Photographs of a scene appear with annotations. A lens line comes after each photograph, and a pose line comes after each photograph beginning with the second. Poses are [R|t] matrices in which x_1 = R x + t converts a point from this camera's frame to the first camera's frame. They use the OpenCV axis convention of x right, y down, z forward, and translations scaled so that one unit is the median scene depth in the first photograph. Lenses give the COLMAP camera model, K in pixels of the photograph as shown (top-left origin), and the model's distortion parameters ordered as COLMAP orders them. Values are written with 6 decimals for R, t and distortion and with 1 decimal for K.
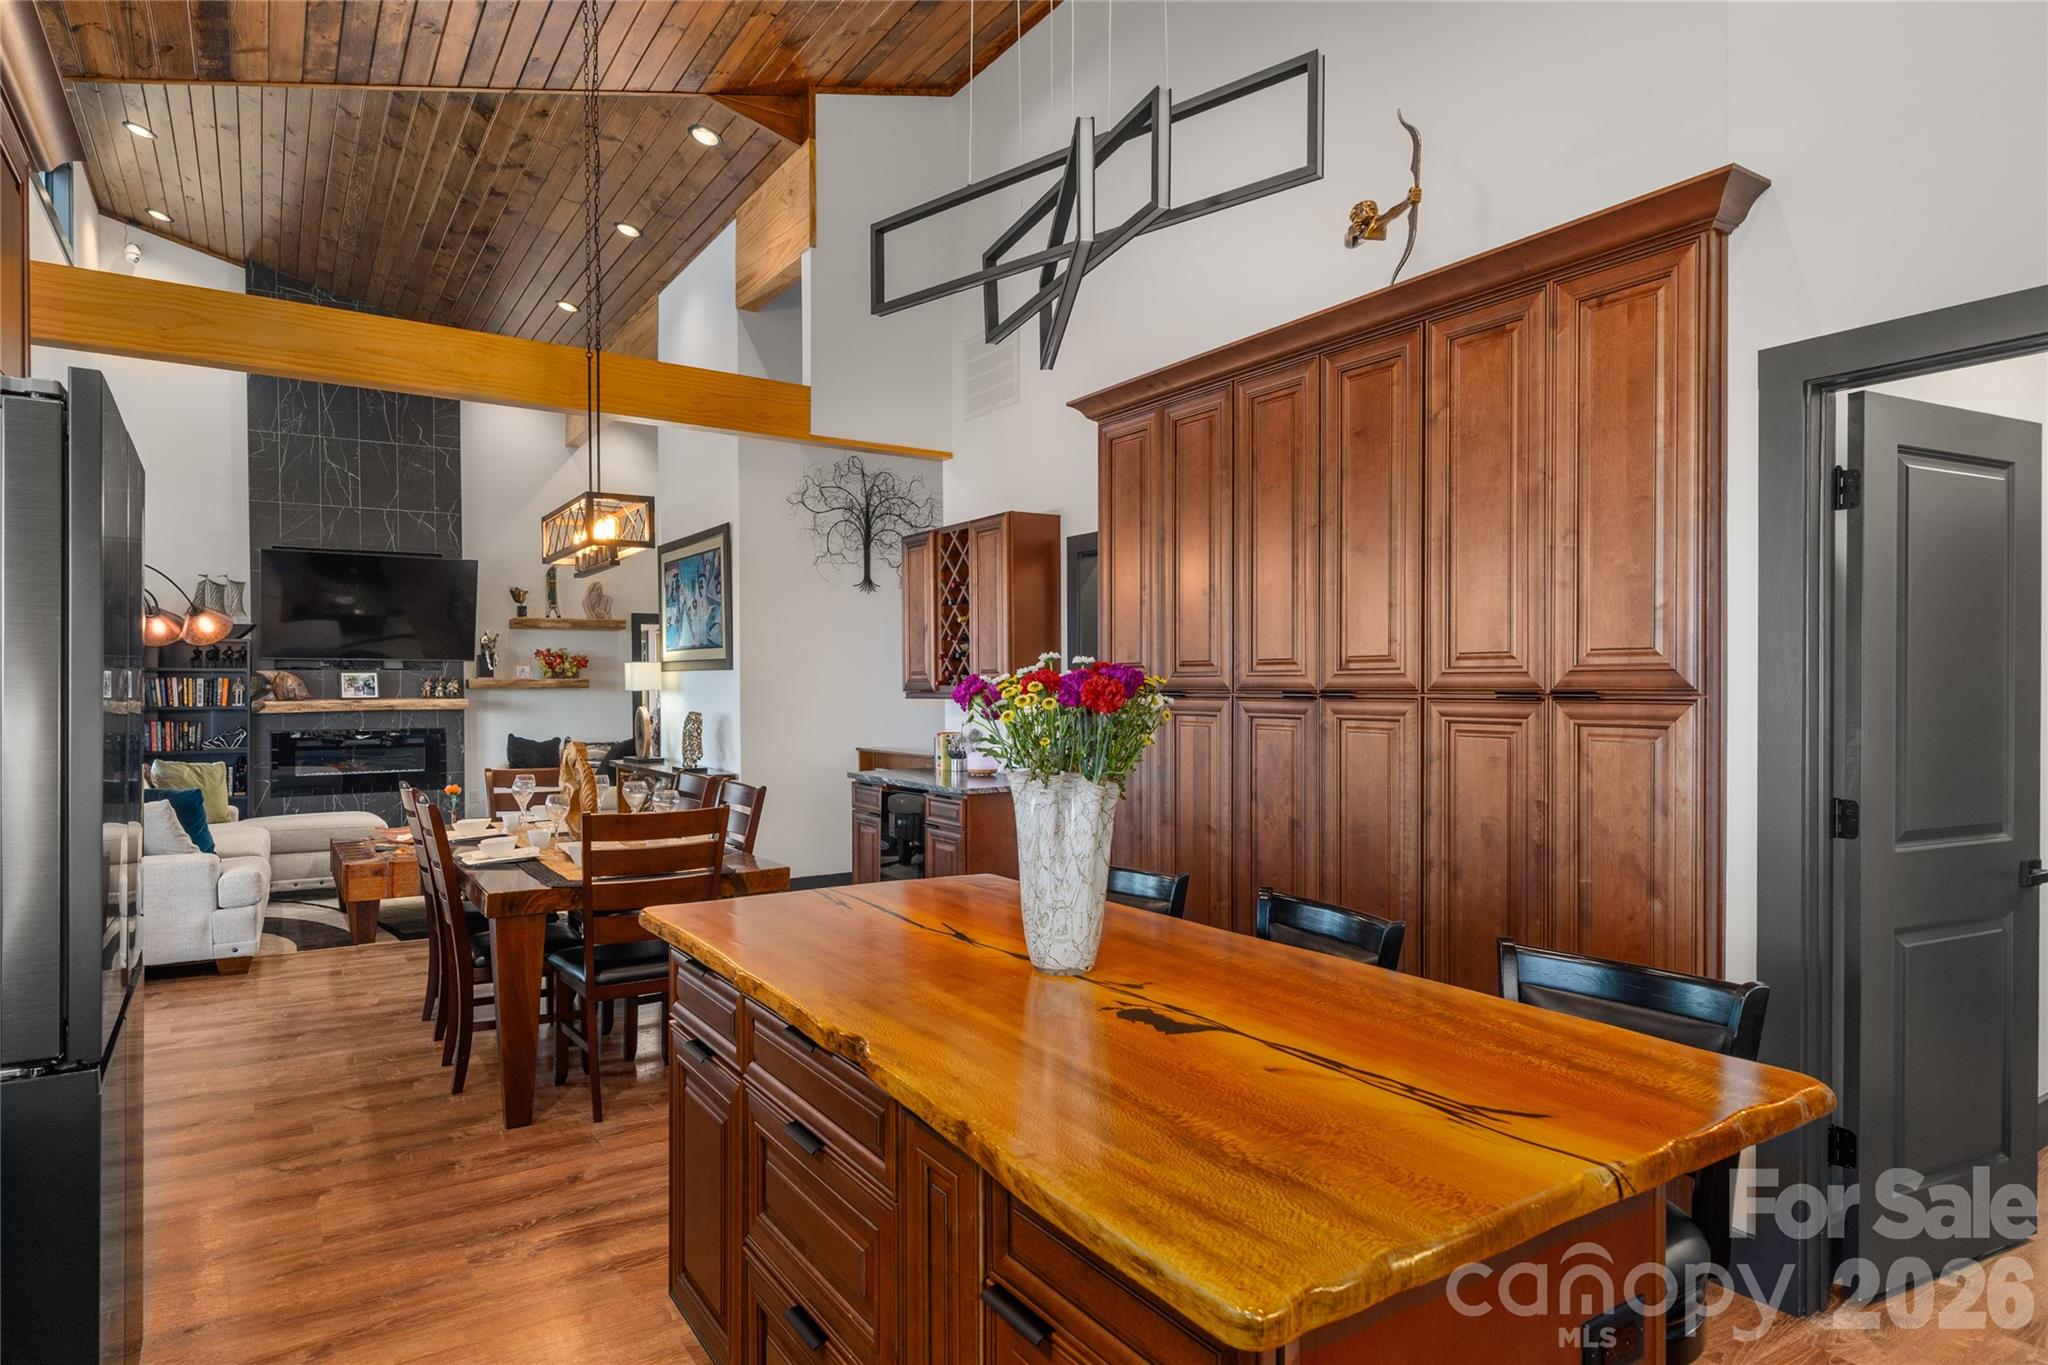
lens RADIAL K [[1169.1, 0, 1024.0], [0, 1169.1, 682.5], [0, 0, 1]] dist [-0.000641, -0.000253]
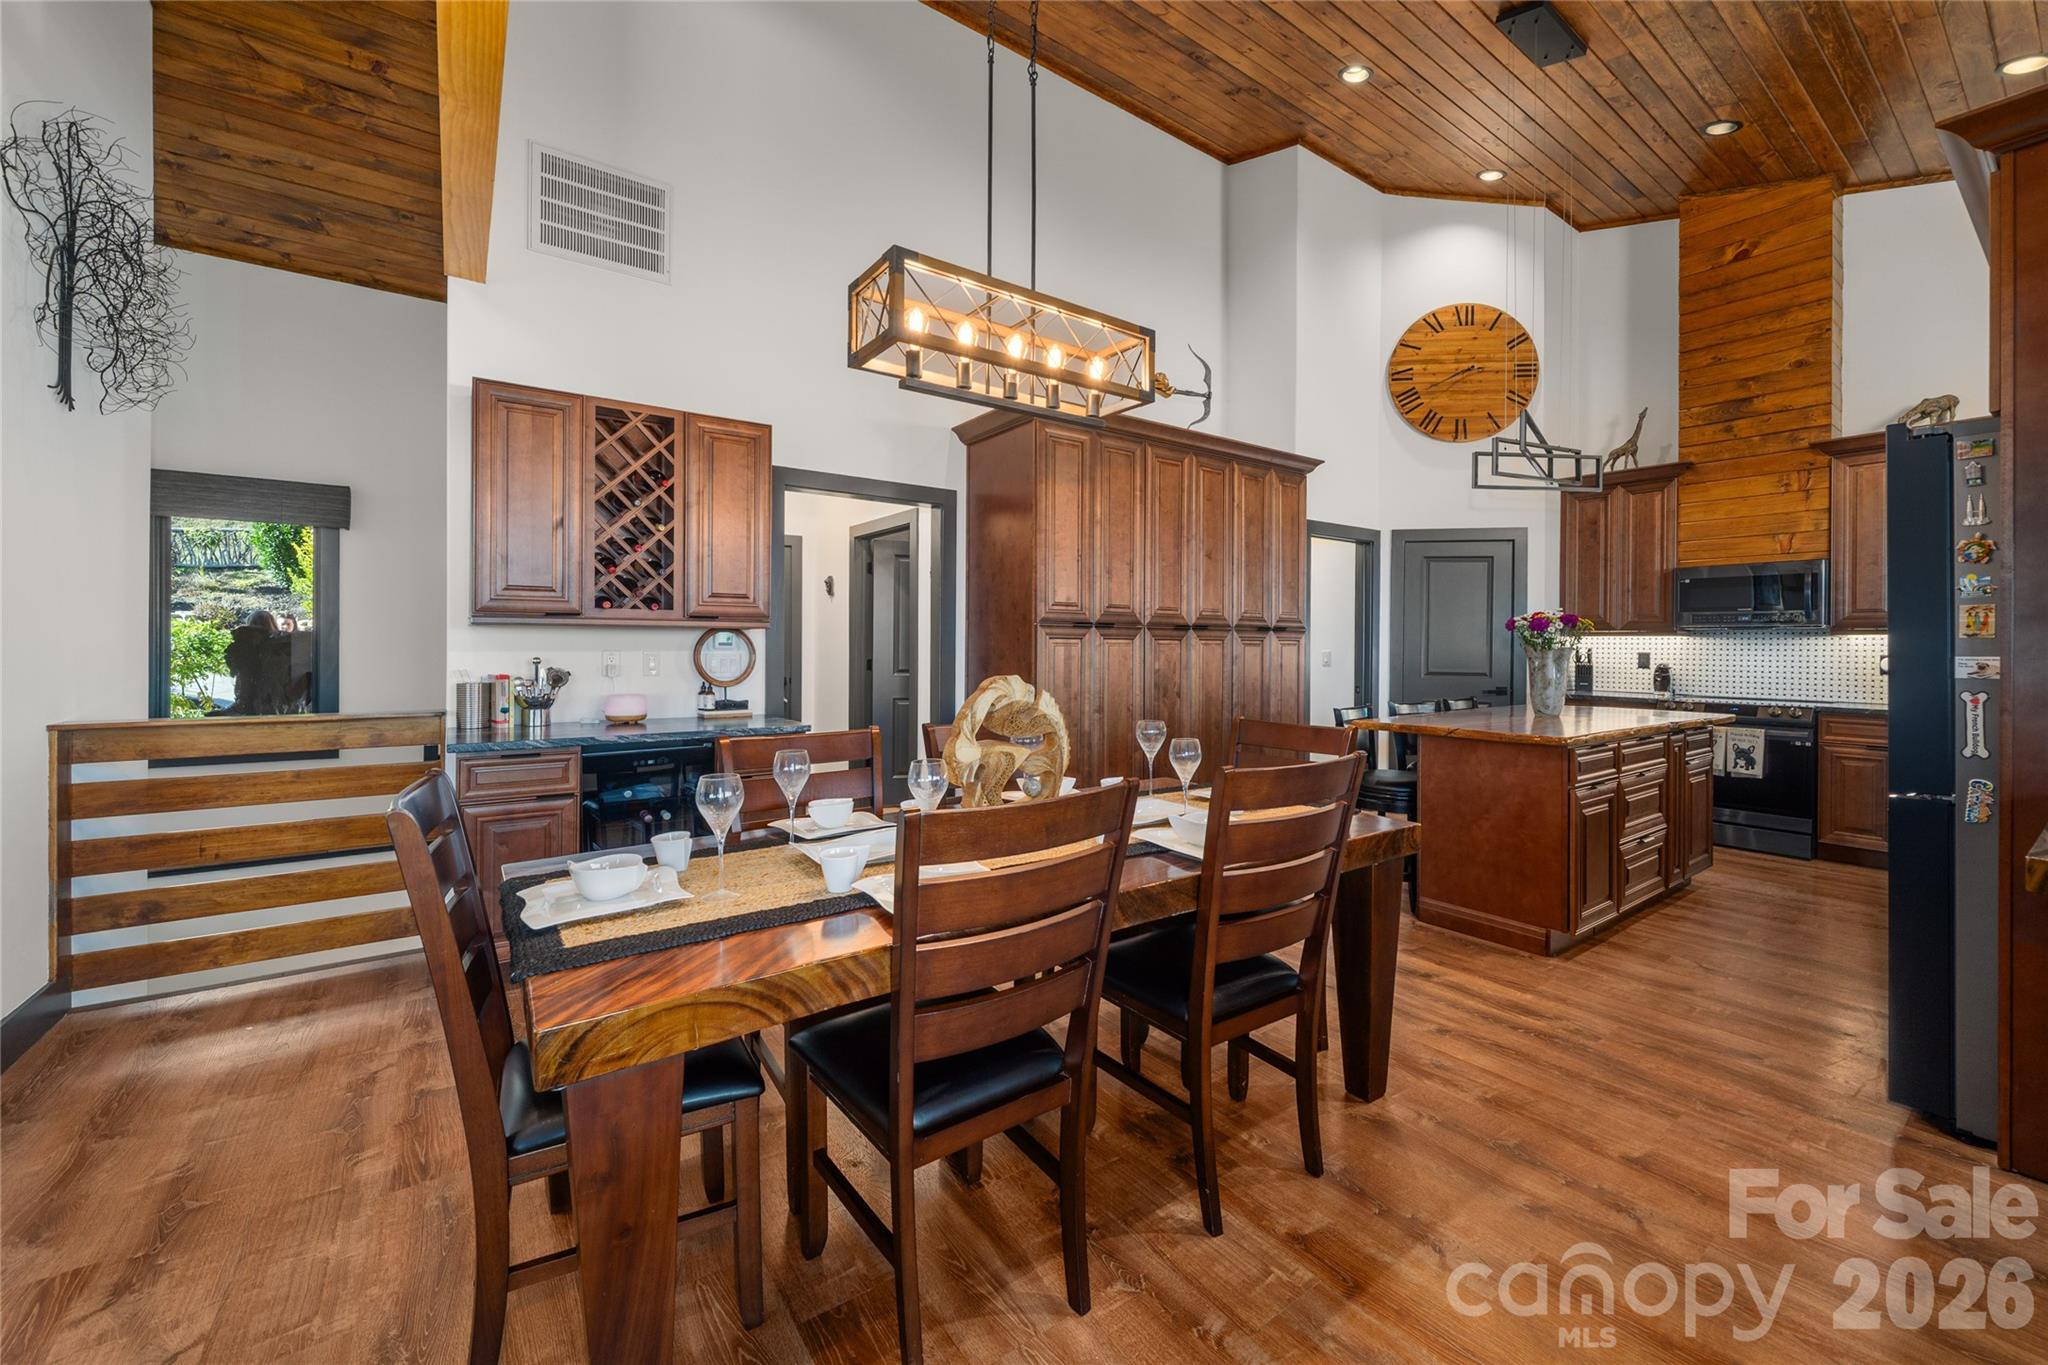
lens RADIAL K [[799.1, 0, 1024.7], [0, 799.1, 640.9], [0, 0, 1]] dist [-0.000624, -0.000245]
pose [[-0.033494, -0.008509, 0.999403, -0.991576], [-0.006314, 0.999946, 0.008302, 0.029207], [-0.999419, -0.006032, -0.033546, 1.235068]]
